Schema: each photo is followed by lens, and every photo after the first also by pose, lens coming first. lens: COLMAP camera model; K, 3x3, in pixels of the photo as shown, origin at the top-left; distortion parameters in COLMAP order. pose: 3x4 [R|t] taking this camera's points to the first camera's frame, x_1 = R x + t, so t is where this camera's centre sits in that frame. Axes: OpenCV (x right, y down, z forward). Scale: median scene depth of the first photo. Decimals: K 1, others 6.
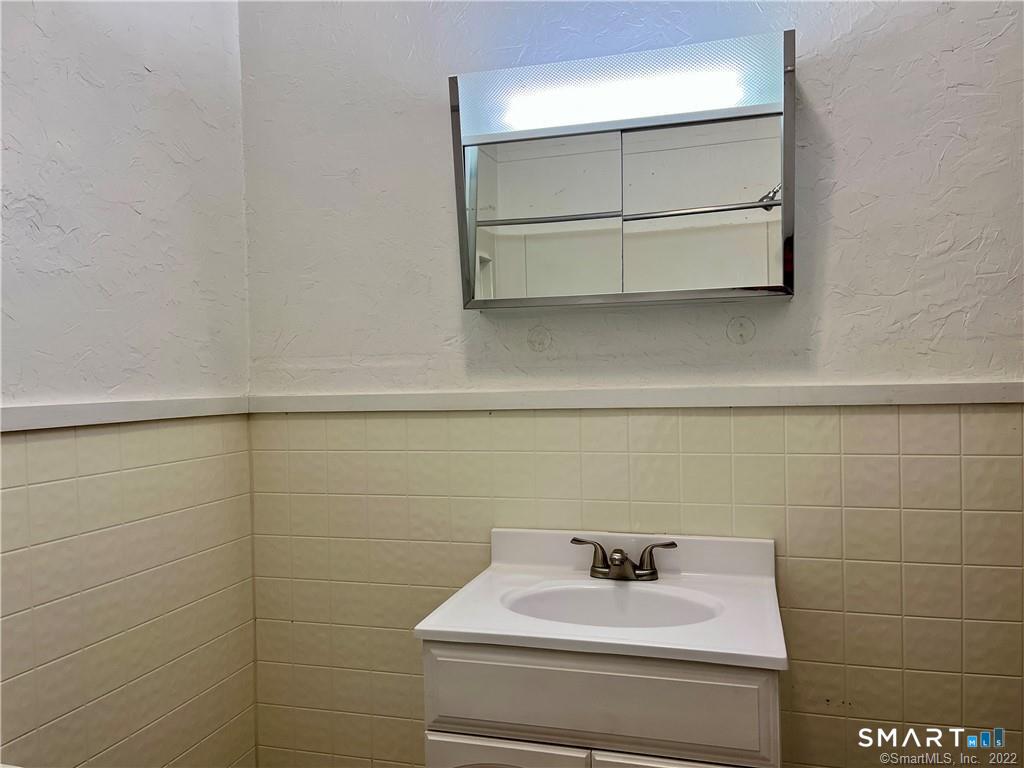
lens RADIAL K [[774.3, 0, 512.0], [0, 774.3, 384.0], [0, 0, 1]] dist [0.068872, -0.096184]
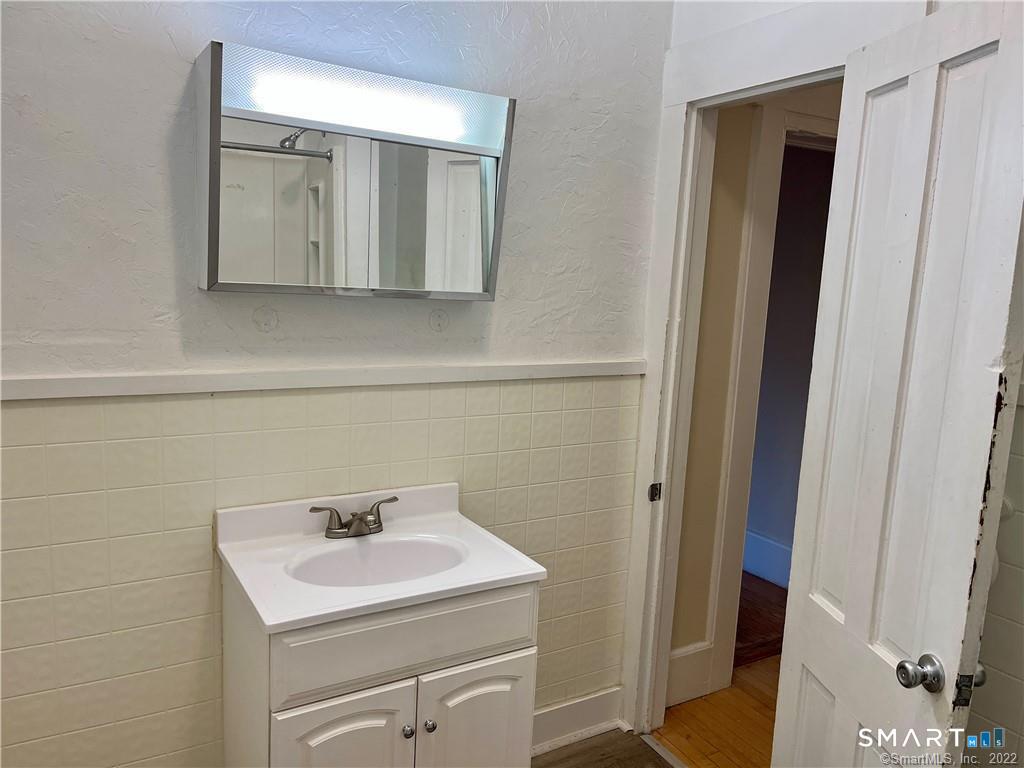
lens RADIAL K [[774.3, 0, 512.0], [0, 774.3, 384.0], [0, 0, 1]] dist [0.068872, -0.096184]
pose [[0.668296, -0.053881, 0.741942, -0.545025], [-0.051625, 0.991609, 0.118514, -0.120311], [-0.742102, -0.117505, 0.659907, 0.087442]]
